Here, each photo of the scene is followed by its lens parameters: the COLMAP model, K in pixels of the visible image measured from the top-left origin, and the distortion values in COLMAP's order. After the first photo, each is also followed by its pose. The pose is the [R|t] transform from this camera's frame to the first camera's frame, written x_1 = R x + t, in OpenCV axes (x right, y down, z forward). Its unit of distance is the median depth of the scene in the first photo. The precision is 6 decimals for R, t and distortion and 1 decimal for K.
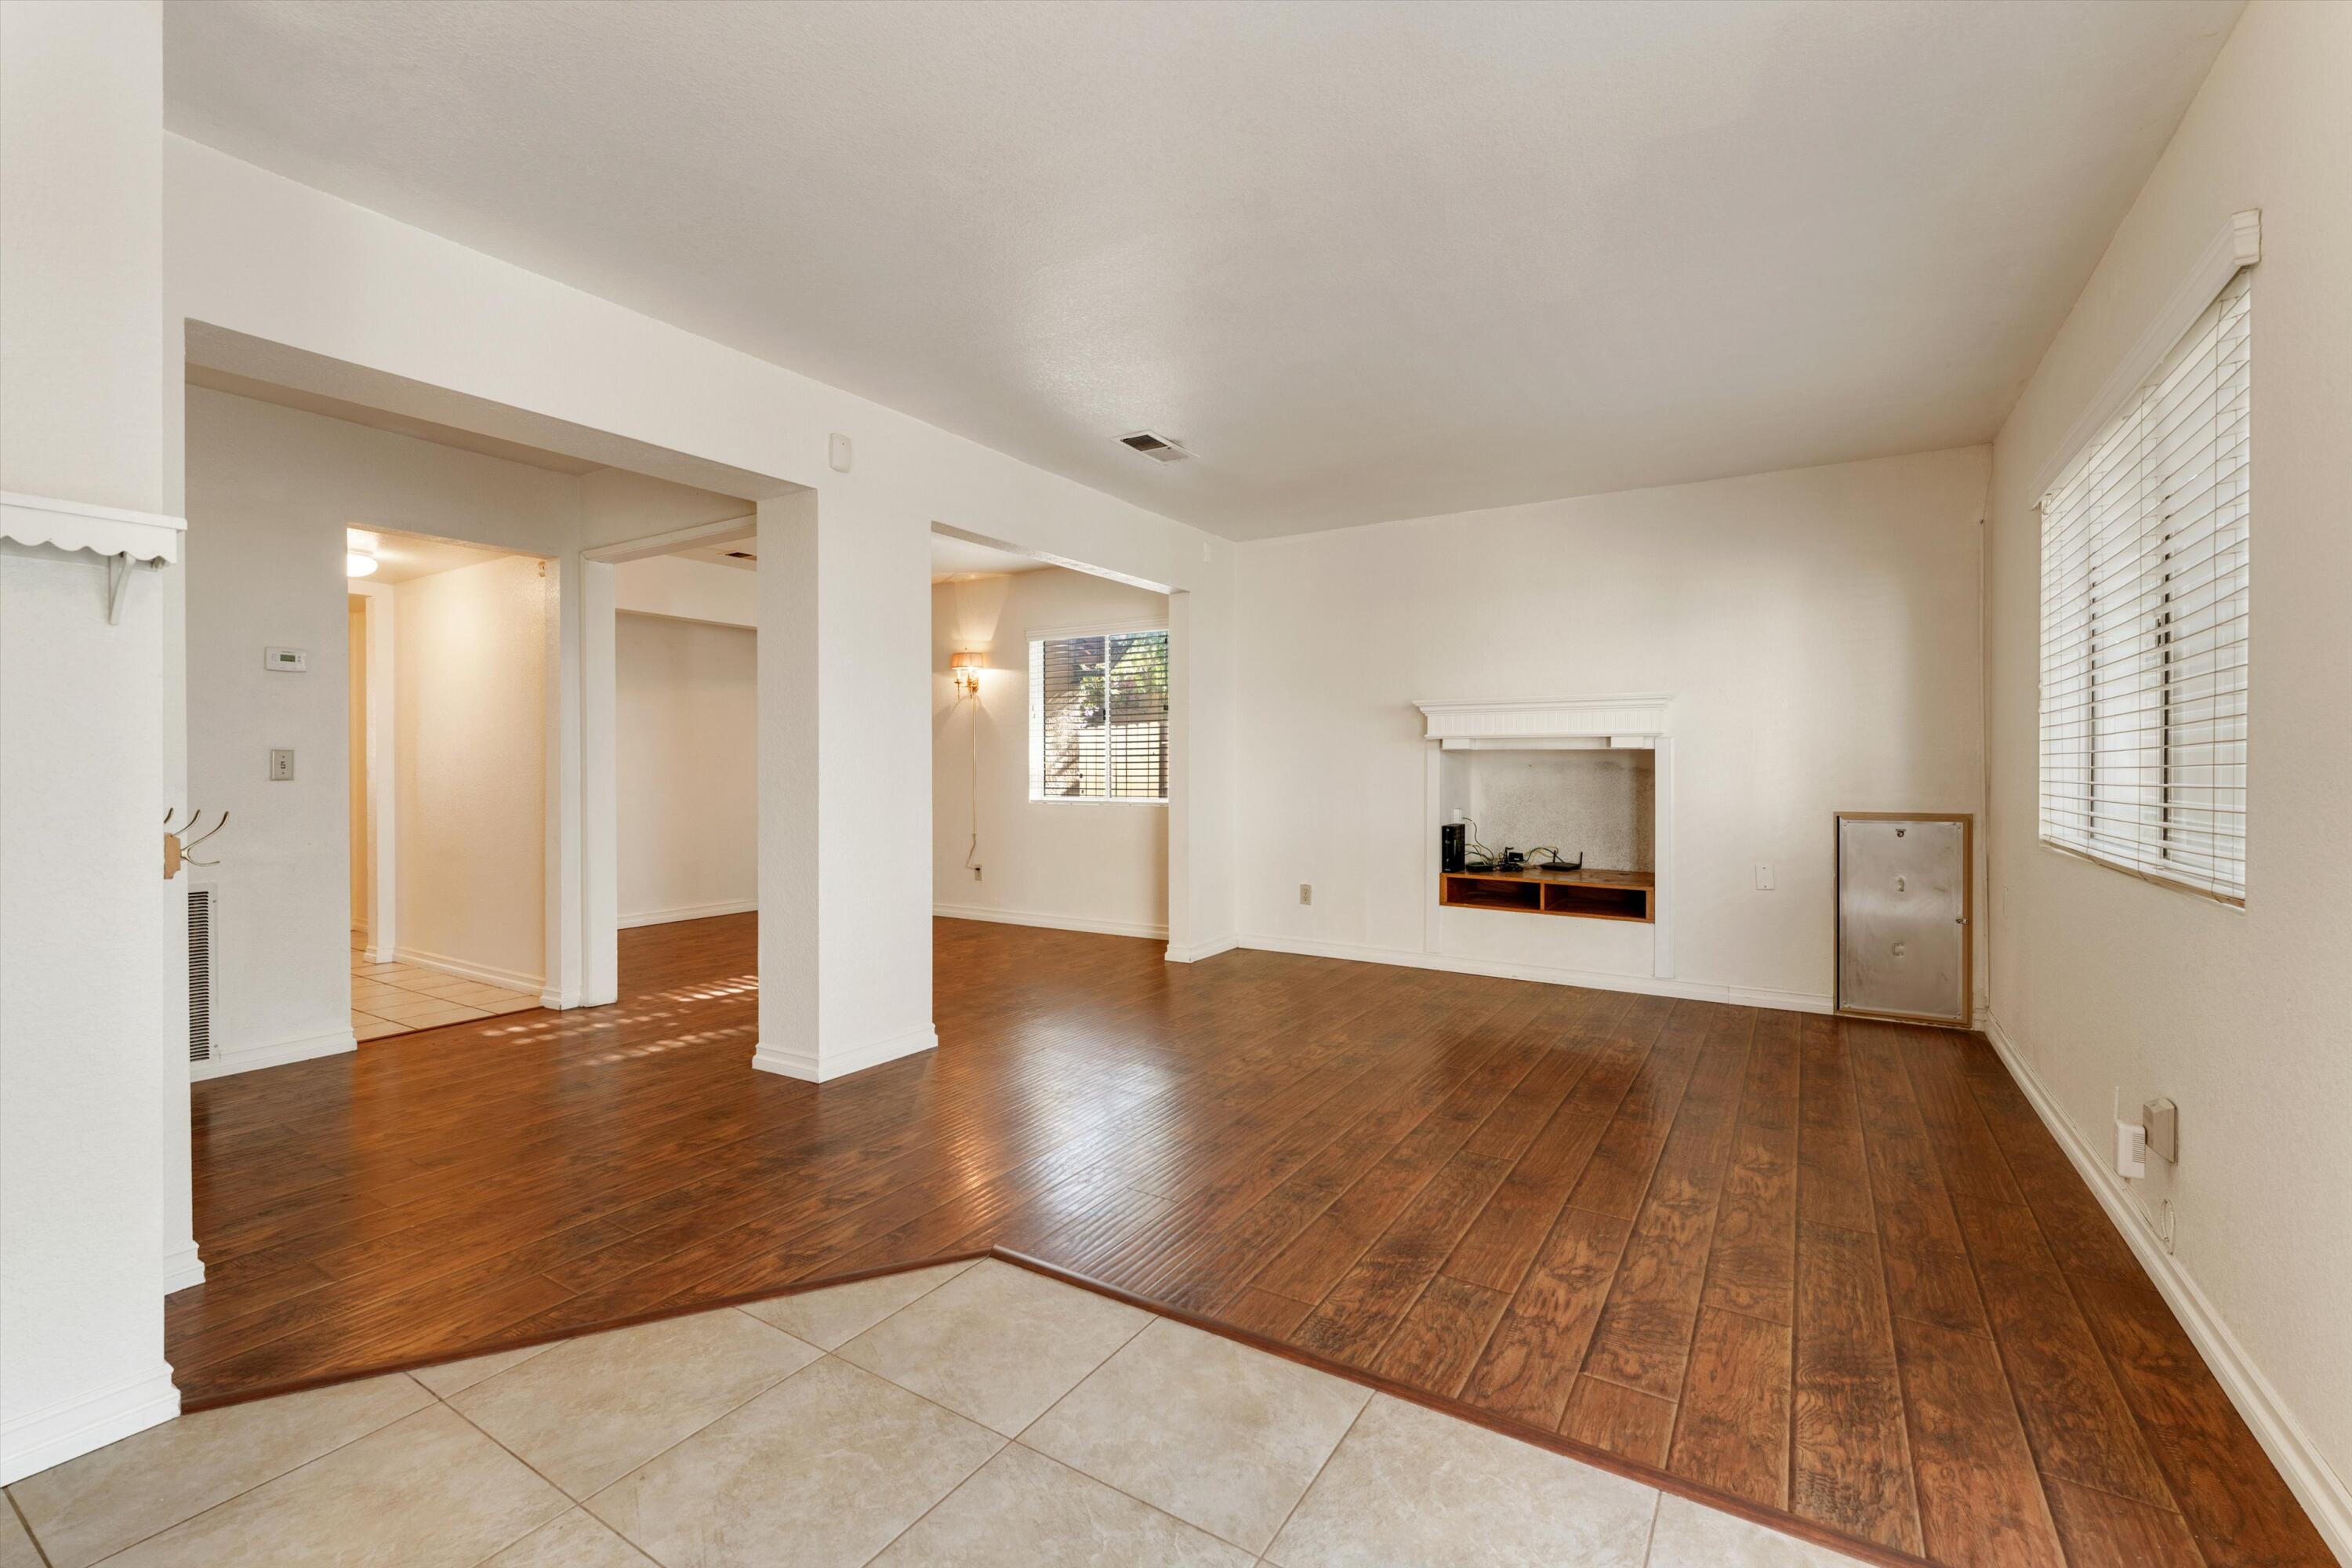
lens RADIAL K [[982.7, 0, 1189.5], [0, 982.7, 763.0], [0, 0, 1]] dist [-0.001962, -0.000302]
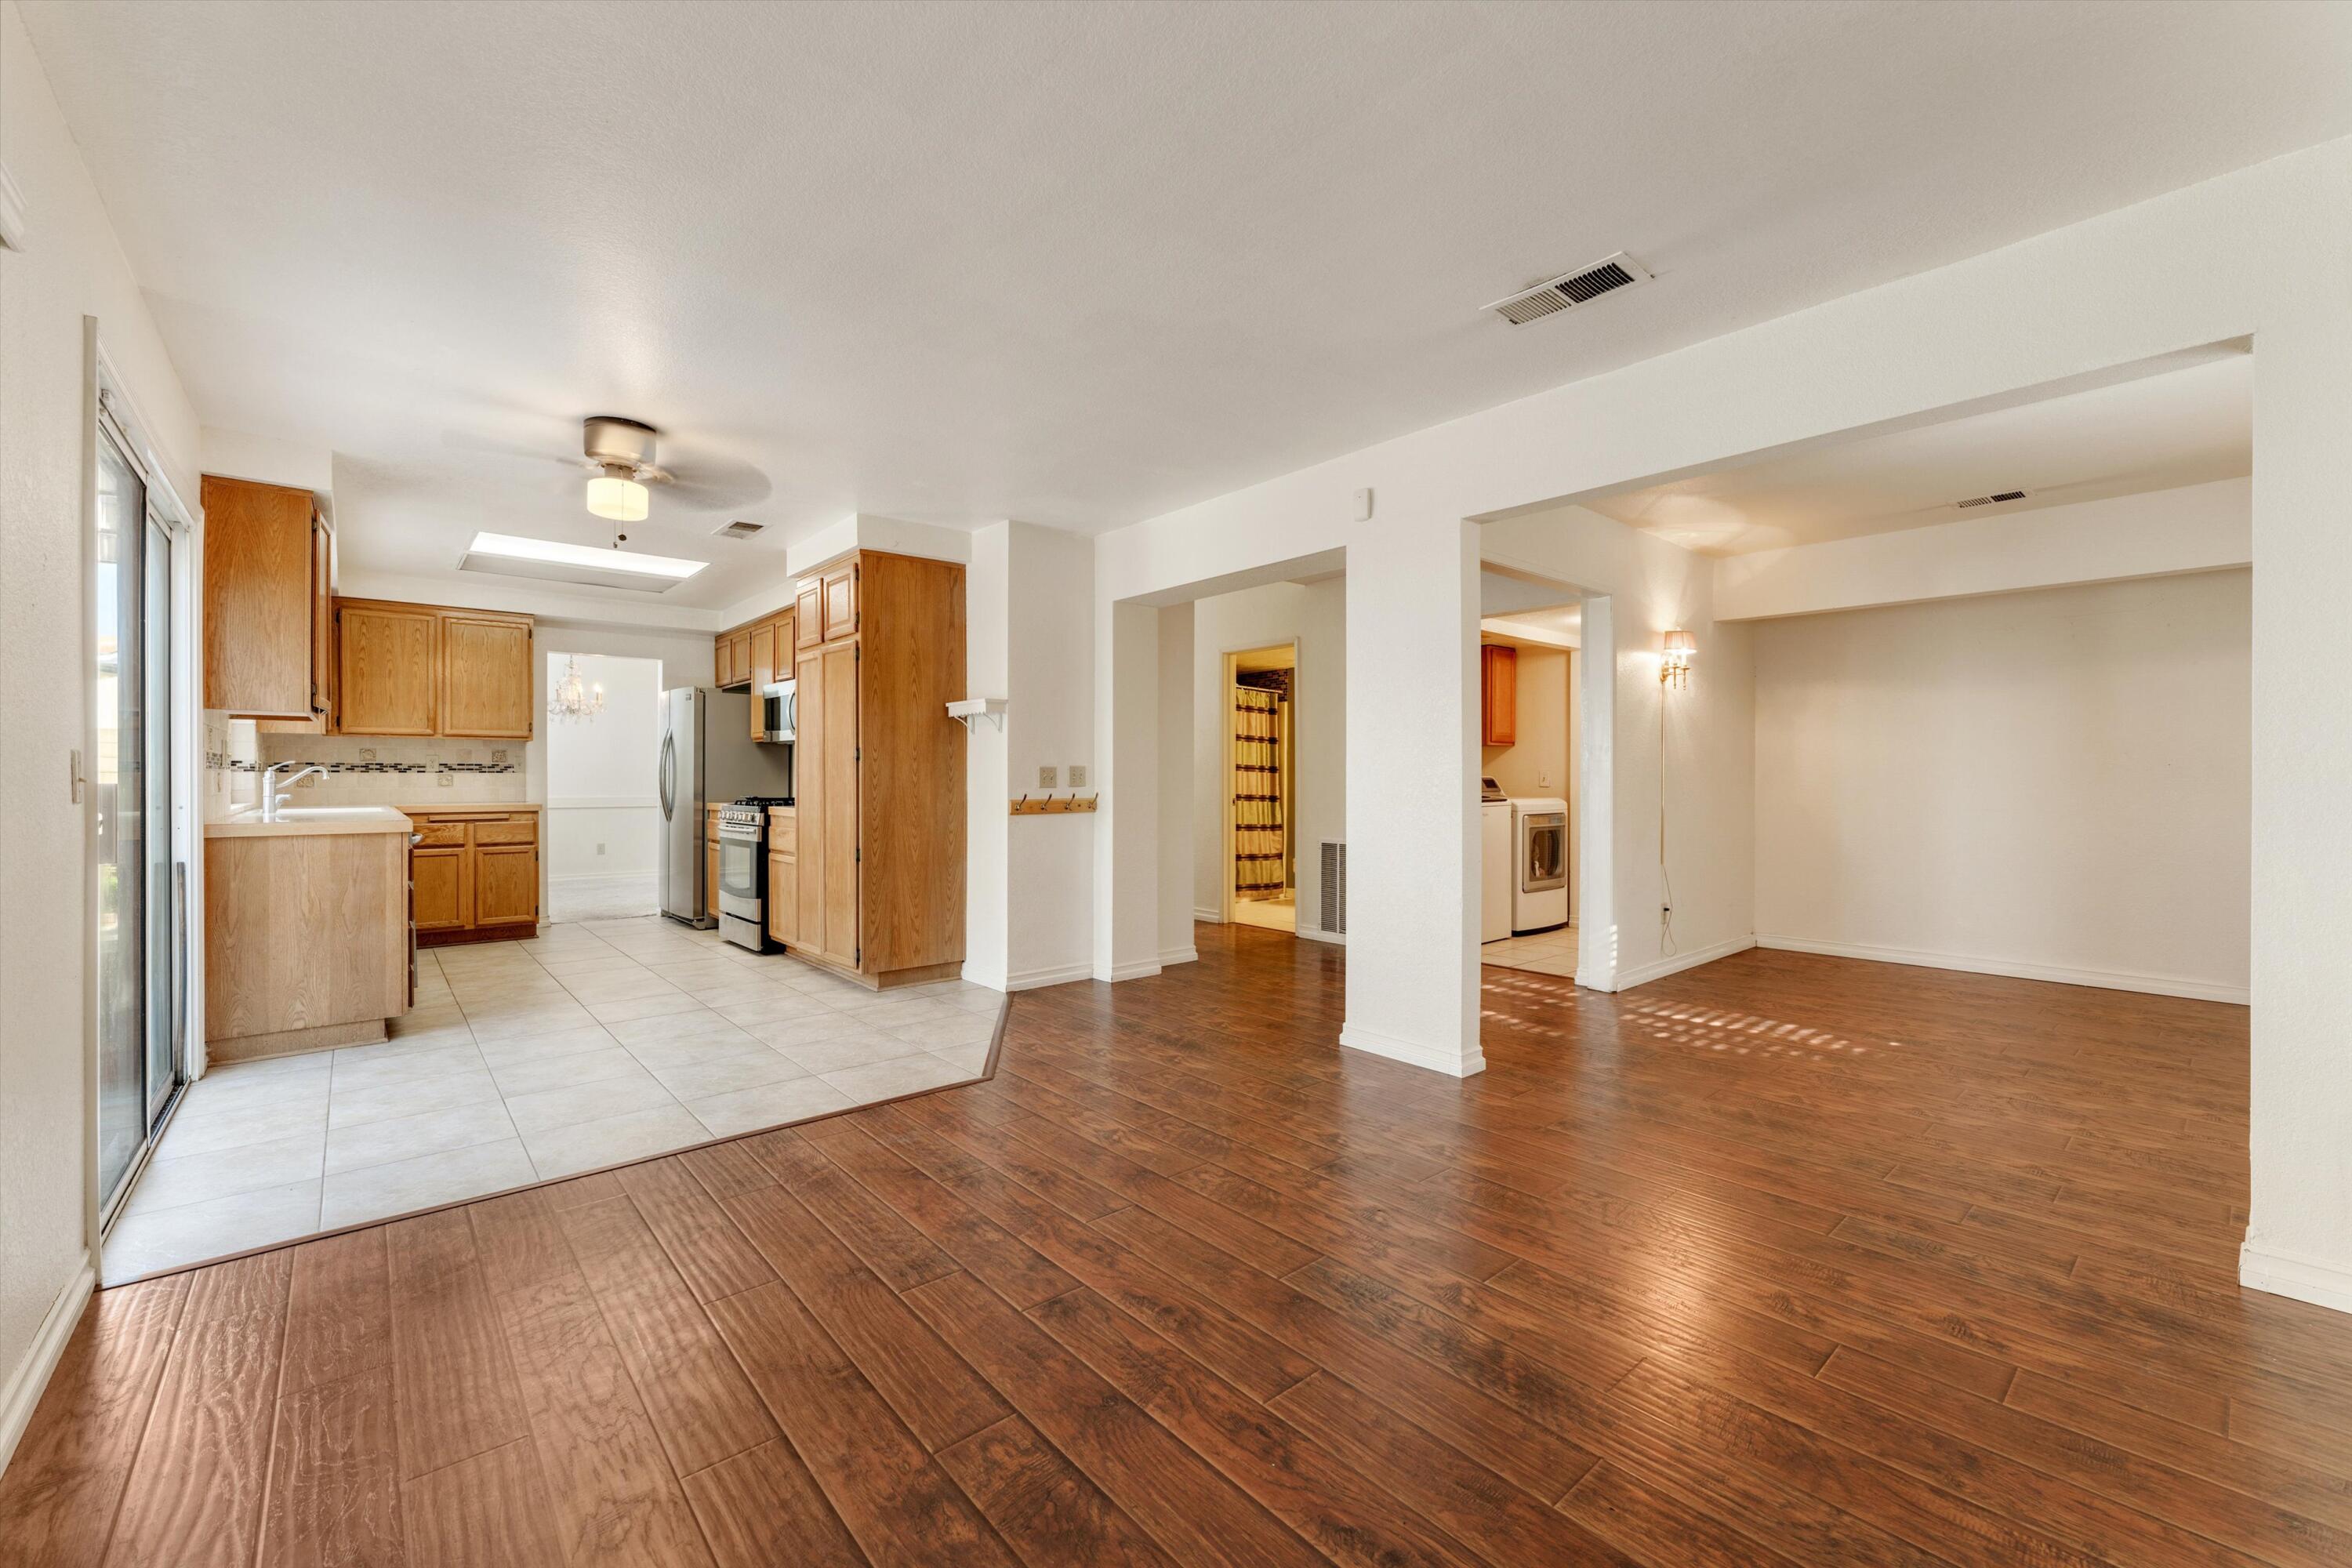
lens RADIAL K [[965.1, 0, 1176.0], [0, 965.1, 784.0], [0, 0, 1]] dist [-0.003863, -0.000418]
pose [[-0.297510, 0.005934, -0.954700, 0.888732], [0.001390, 0.999982, 0.005783, 0.003425], [0.954718, 0.000393, -0.297513, 1.291484]]
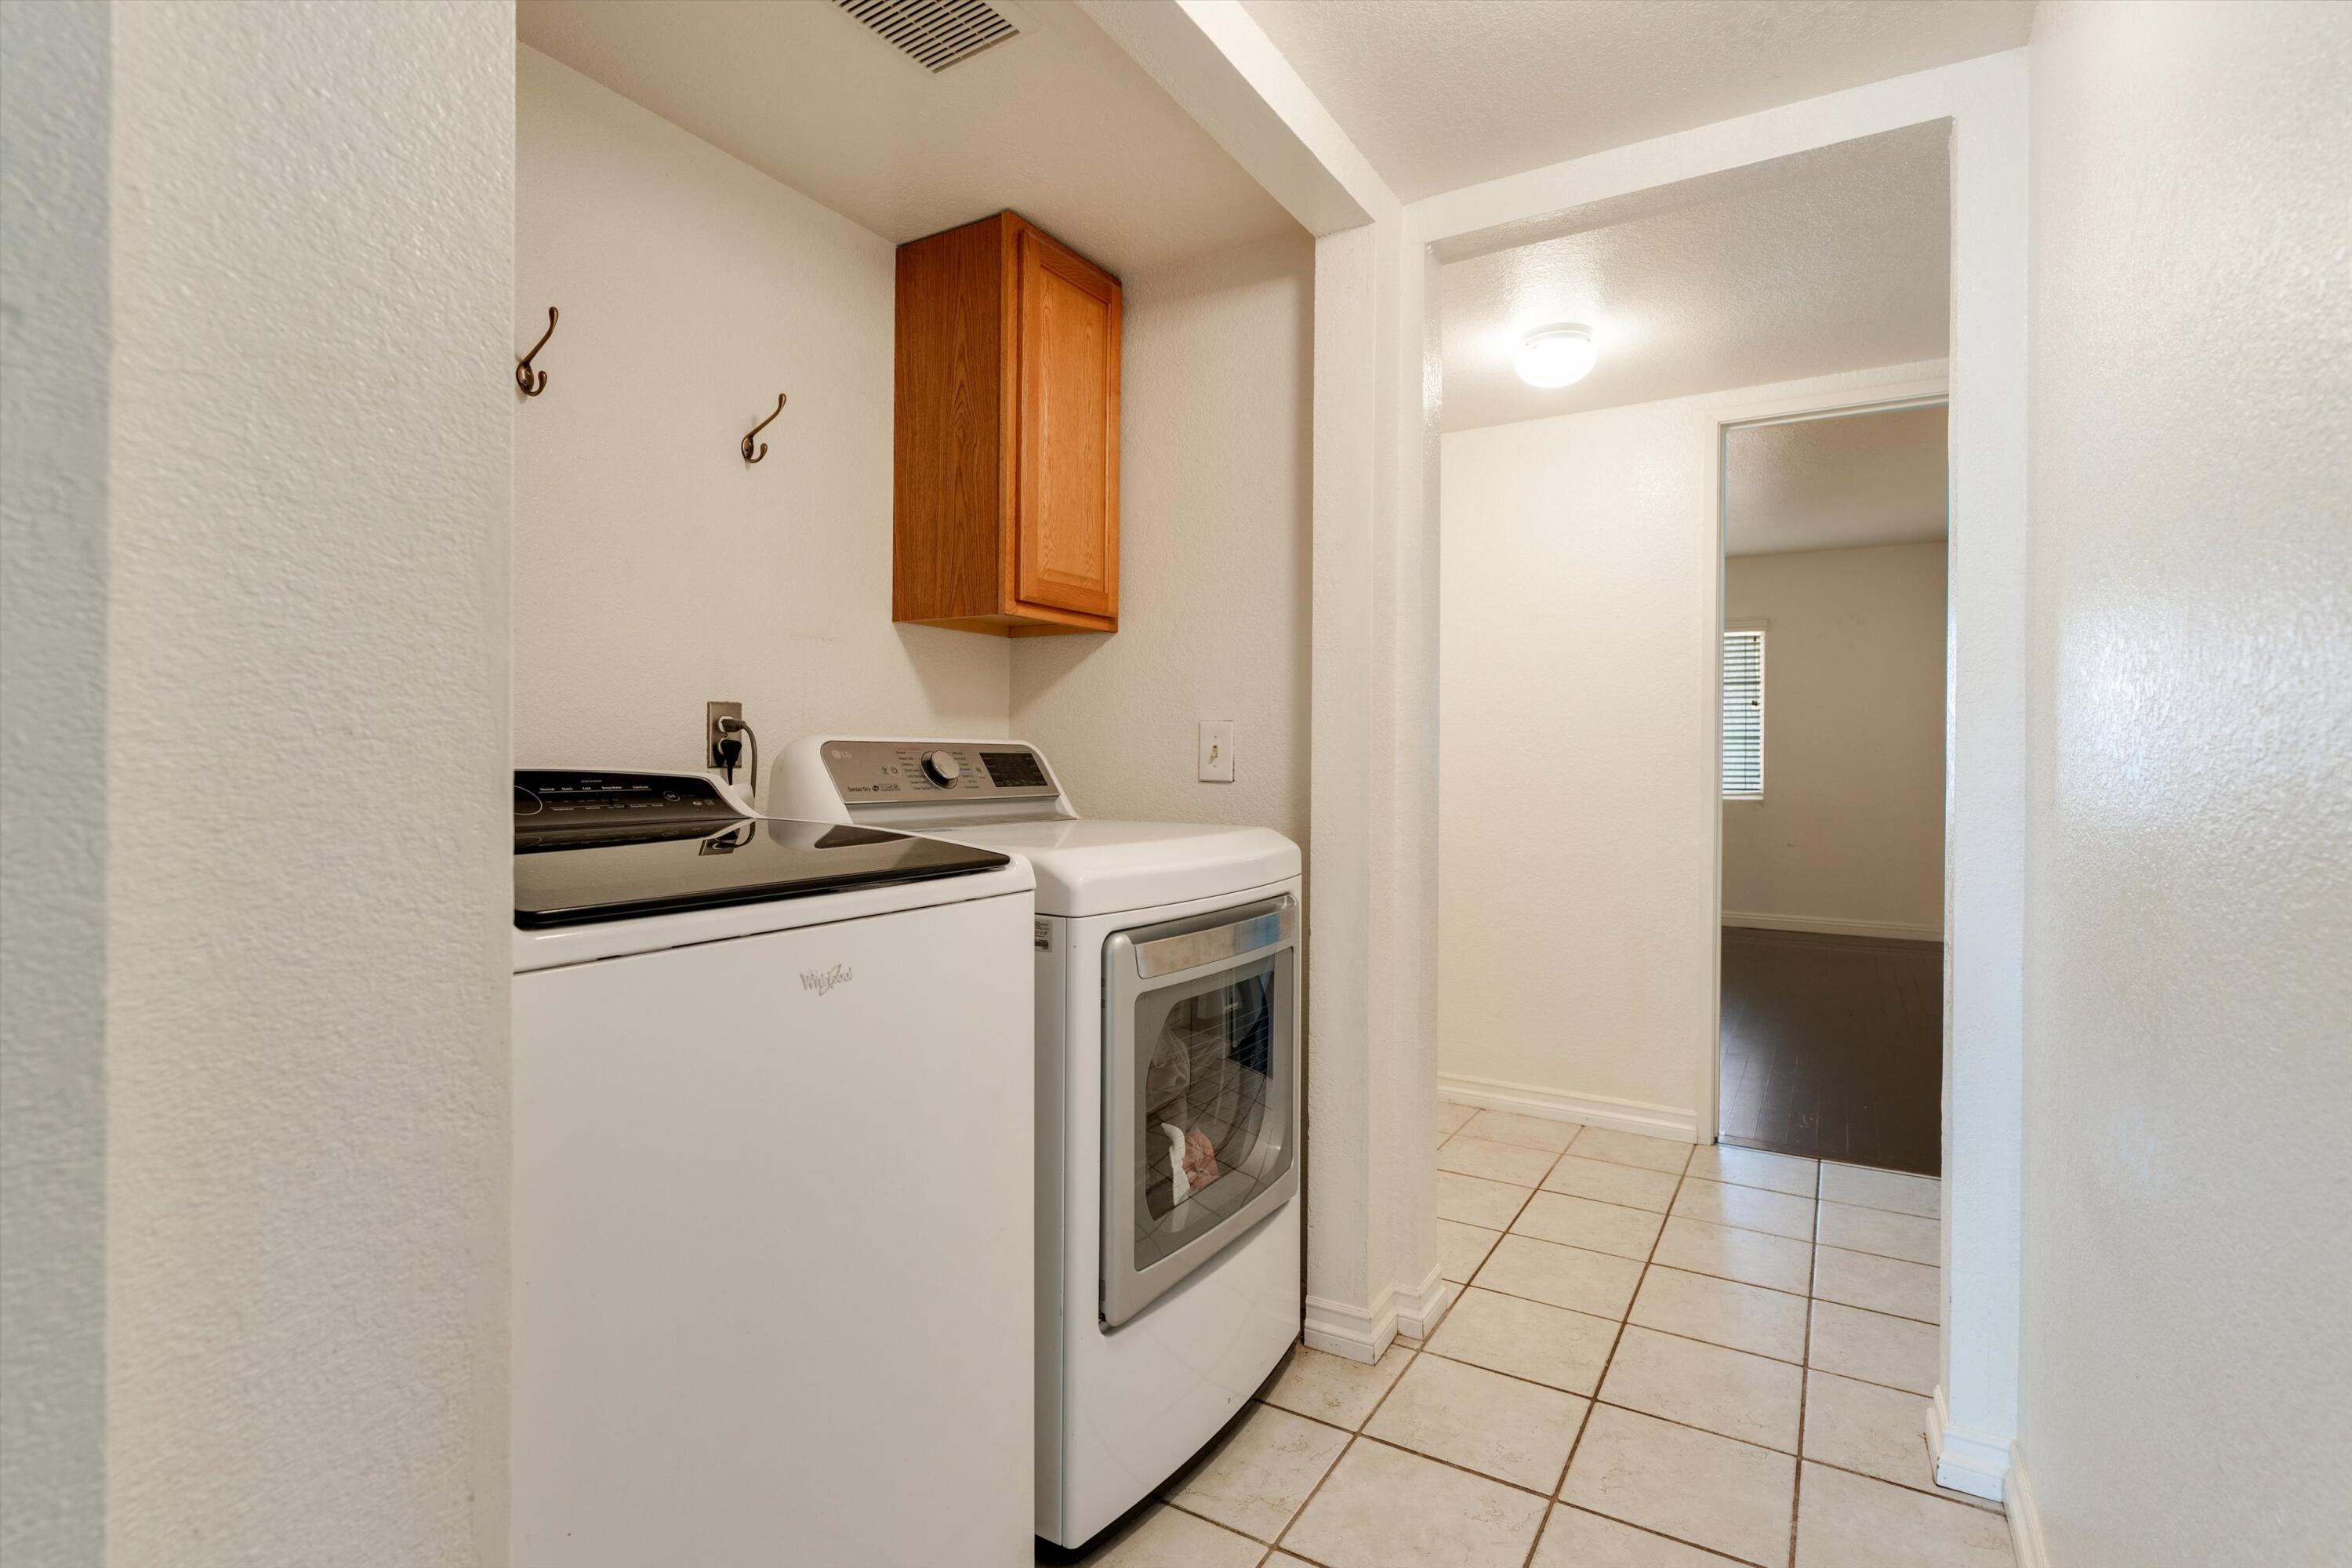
lens RADIAL K [[1129.6, 0, 1180.4], [0, 1129.6, 768.5], [0, 0, 1]] dist [-0.000958, -0.000199]
pose [[0.013476, 0.005232, -0.999896, -0.948433], [-0.002015, 0.999984, 0.005205, 0.013934], [0.999907, 0.001945, 0.013486, 1.420149]]
